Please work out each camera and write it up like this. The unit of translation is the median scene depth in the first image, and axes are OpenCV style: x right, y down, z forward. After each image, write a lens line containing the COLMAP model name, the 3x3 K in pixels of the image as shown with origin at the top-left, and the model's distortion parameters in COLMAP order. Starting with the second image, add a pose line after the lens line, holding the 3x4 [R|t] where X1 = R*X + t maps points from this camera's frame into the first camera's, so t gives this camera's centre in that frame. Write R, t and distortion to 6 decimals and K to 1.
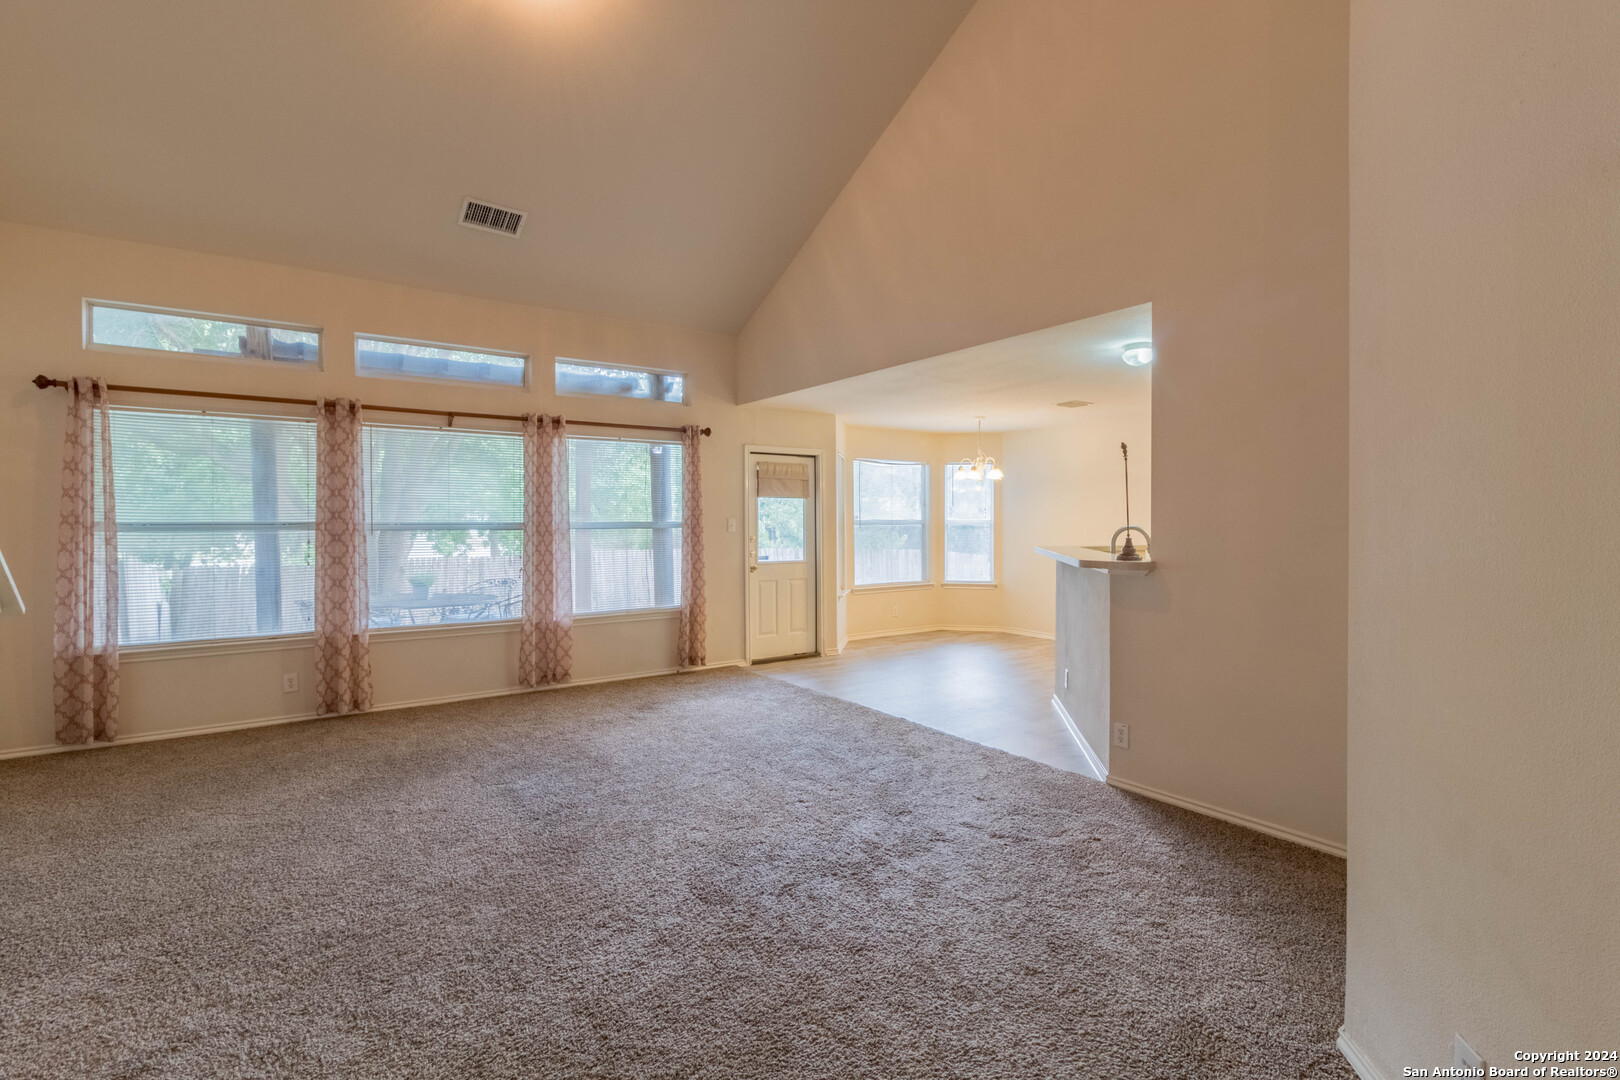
lens RADIAL K [[760.0, 0, 814.9], [0, 760.0, 528.9], [0, 0, 1]] dist [0.003346, 0.000773]
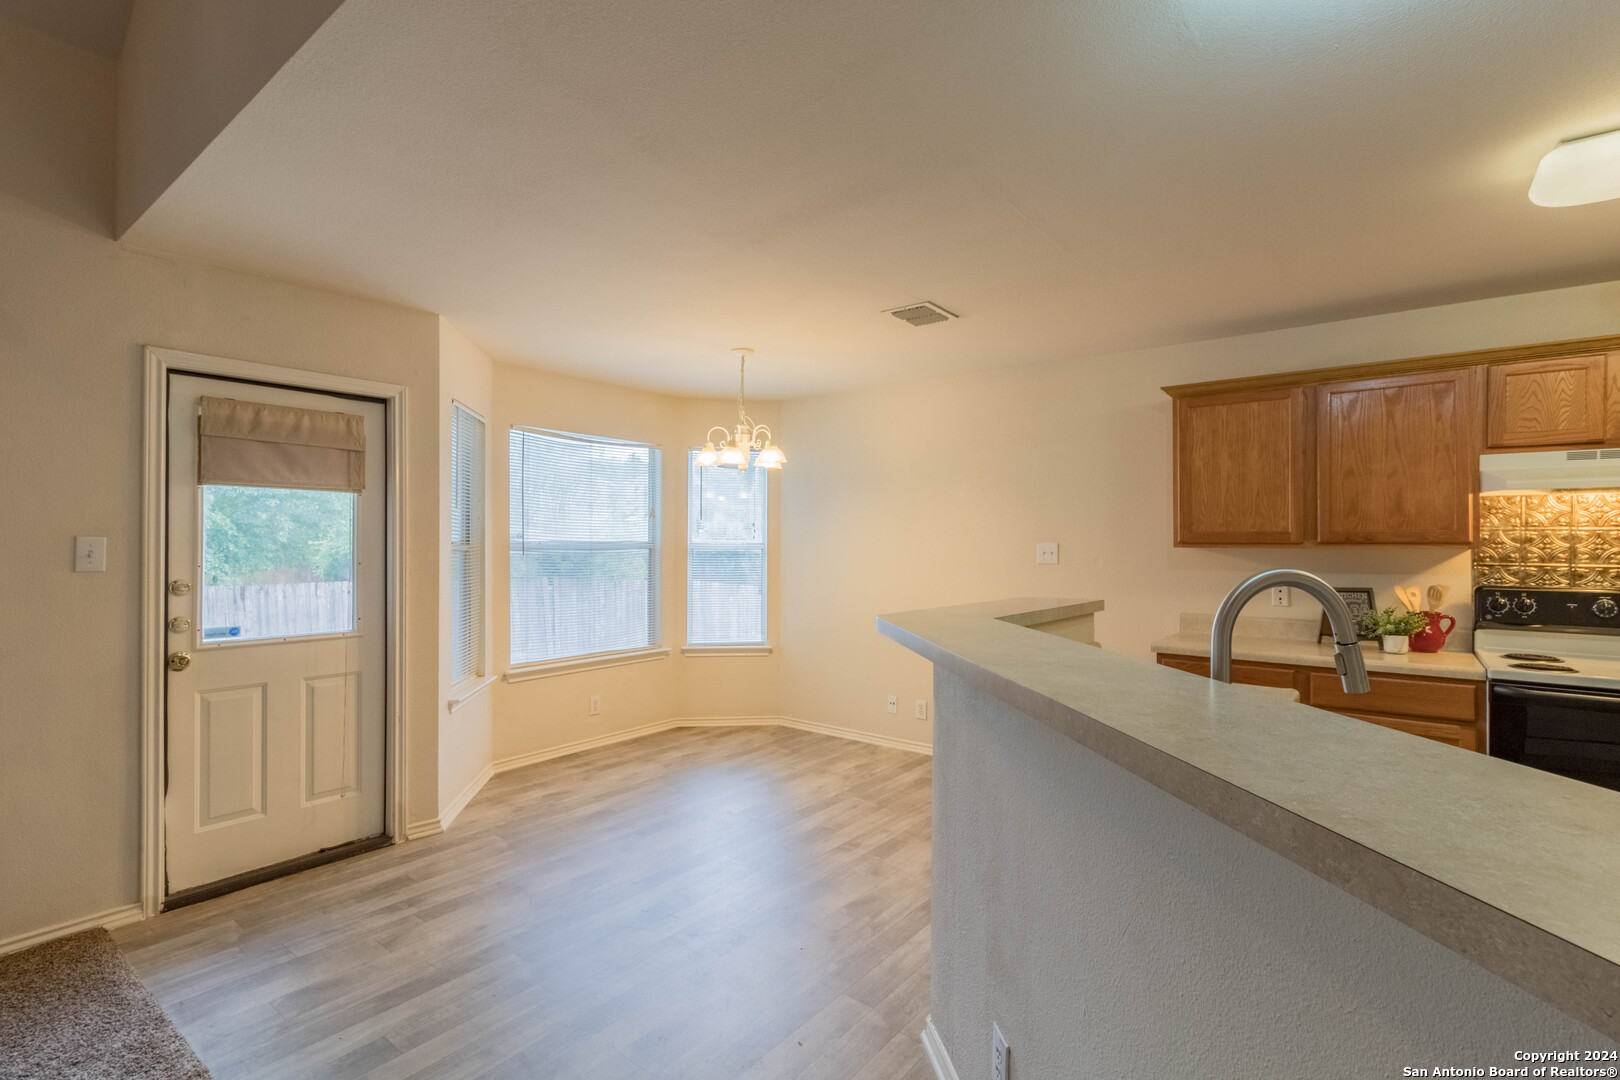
lens RADIAL K [[760.0, 0, 815.5], [0, 760.0, 539.8], [0, 0, 1]] dist [0.003346, 0.000773]
pose [[0.955991, 0.006994, 0.293311, 0.146153], [-0.003419, 0.999914, -0.012699, -0.009681], [-0.293375, 0.011137, 0.955933, 0.635961]]
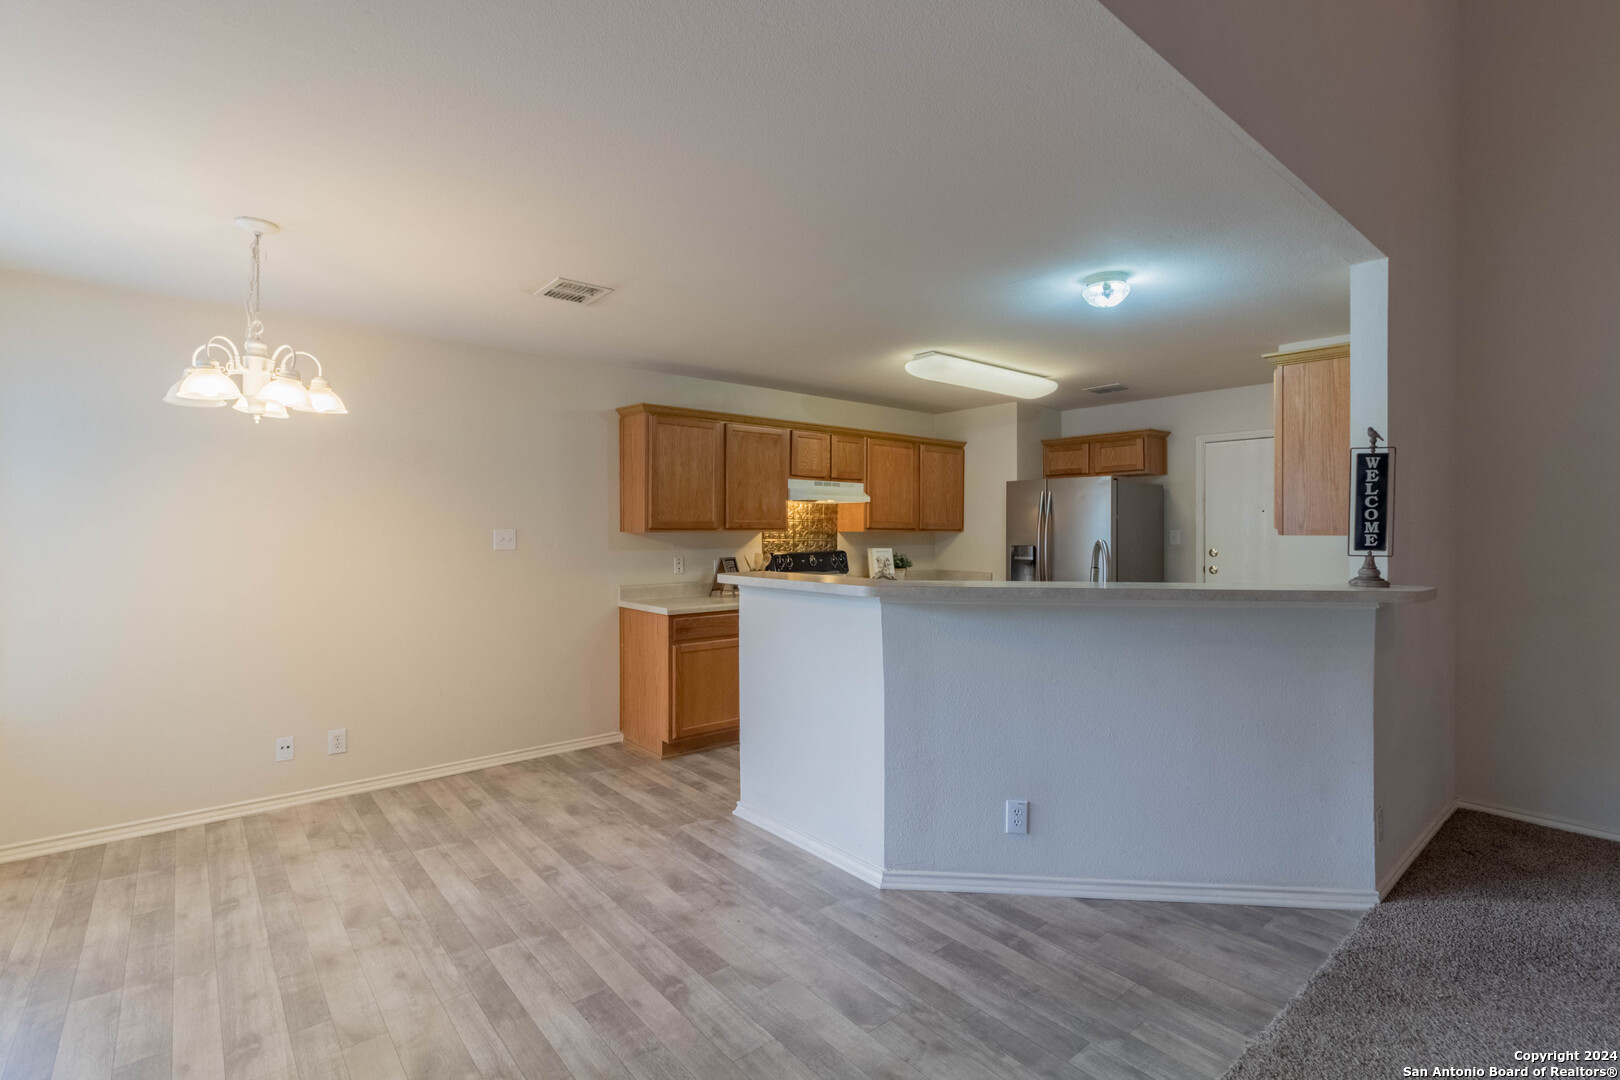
lens RADIAL K [[760.0, 0, 817.7], [0, 760.0, 530.3], [0, 0, 1]] dist [0.003346, 0.000773]
pose [[-0.094176, 0.001161, 0.995555, -0.193339], [0.006840, 0.999976, -0.000519, -0.012816], [-0.995532, 0.006761, -0.094181, 1.058674]]
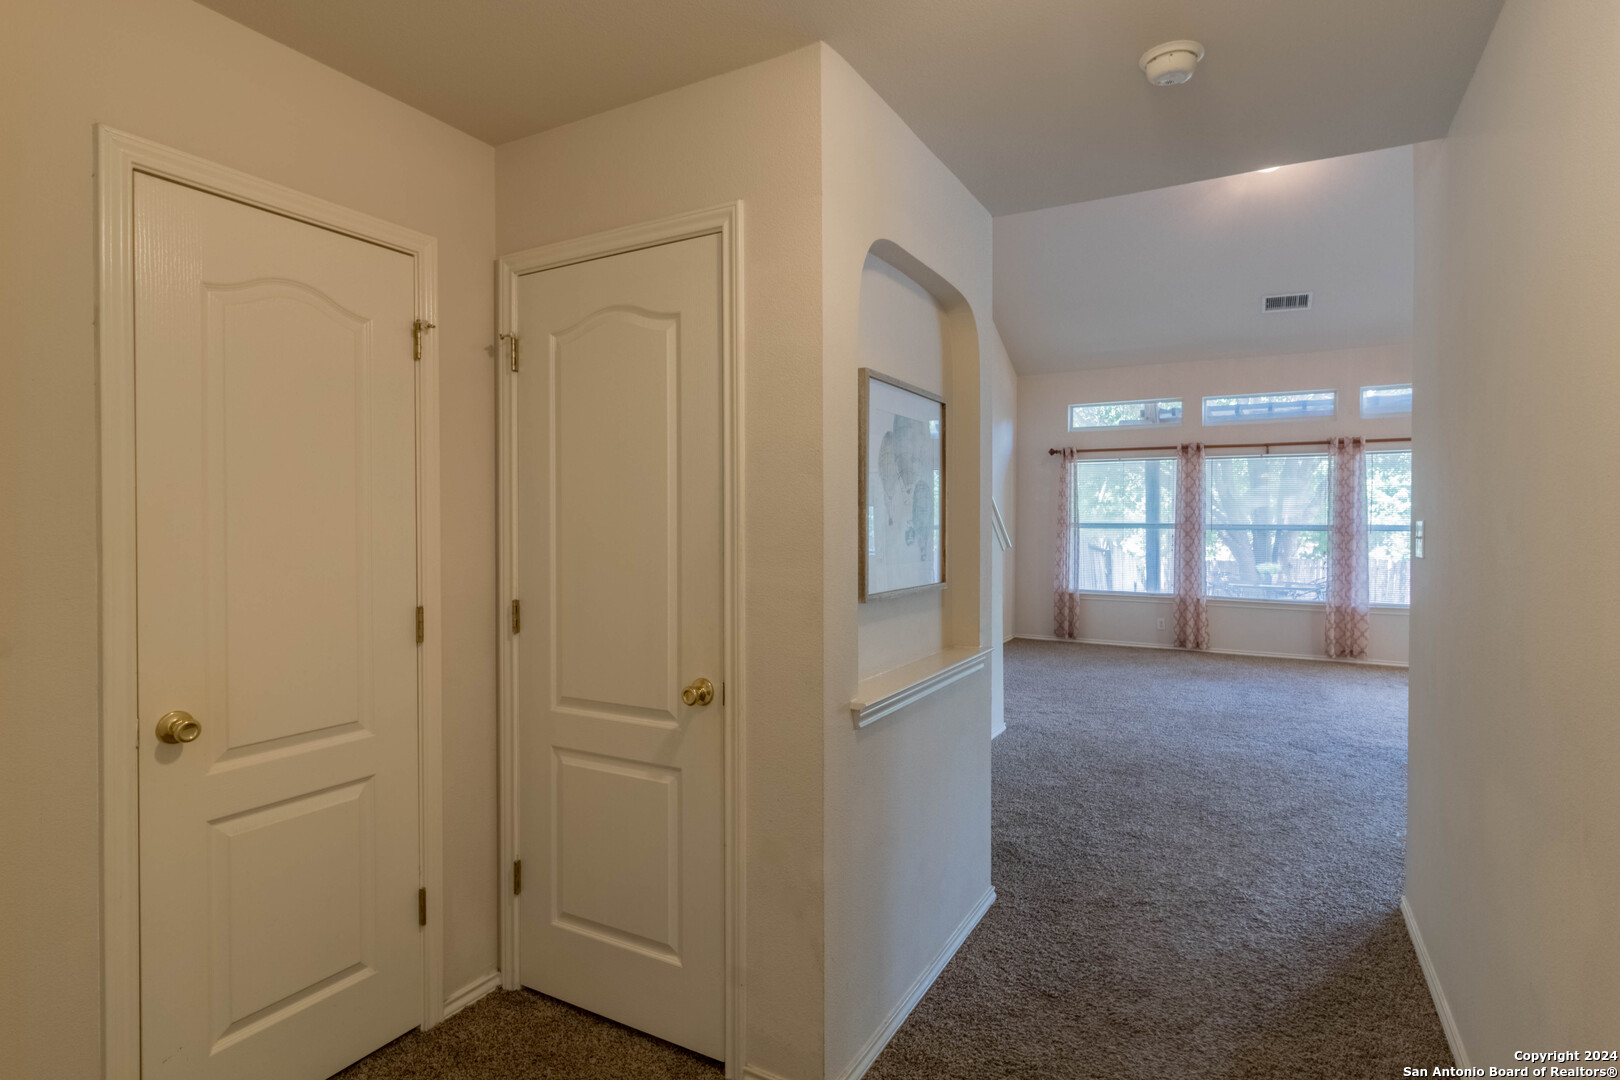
lens RADIAL K [[824.0, 0, 816.9], [0, 824.0, 531.7], [0, 0, 1]] dist [-0.001439, -0.000259]
pose [[0.424806, 0.016930, -0.905126, 0.488953], [-0.015743, 0.999812, 0.011312, 0.000415], [0.905148, 0.009445, 0.424992, -0.335950]]
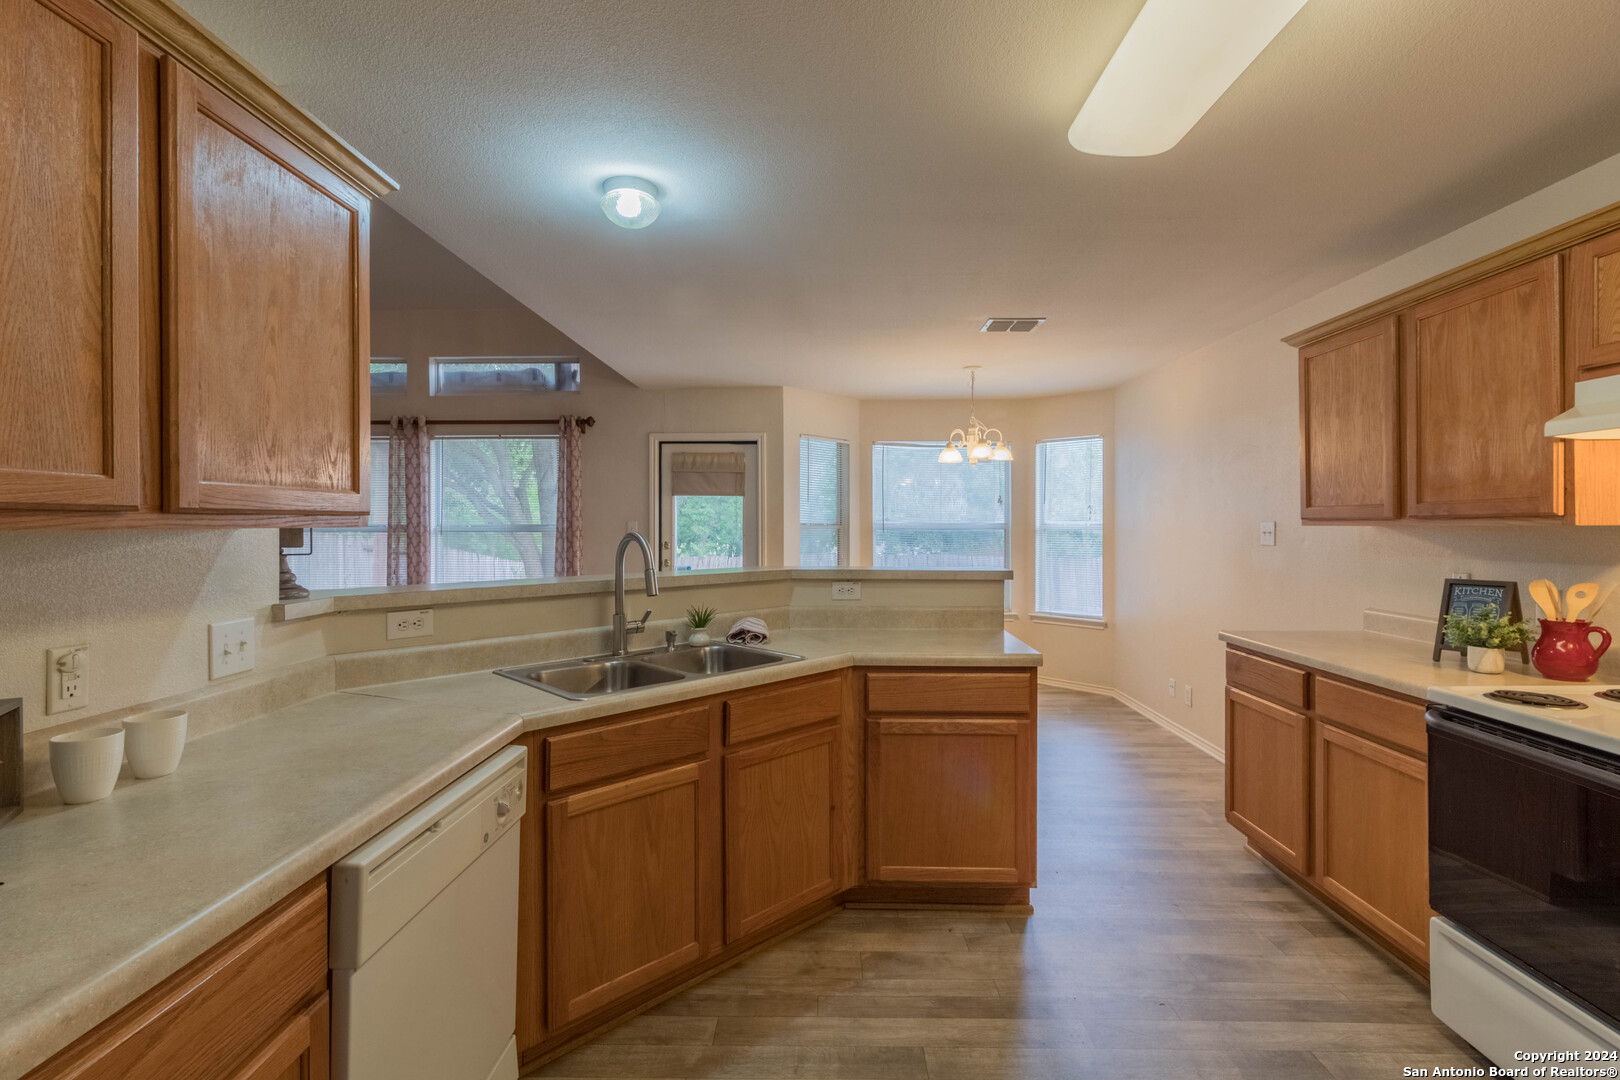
lens RADIAL K [[760.0, 0, 820.9], [0, 760.0, 527.6], [0, 0, 1]] dist [0.003346, 0.000773]
pose [[0.808689, 0.004939, -0.588216, 0.669907], [-0.007663, 0.999968, -0.002139, -0.007219], [0.588187, 0.006237, 0.808701, 0.520160]]
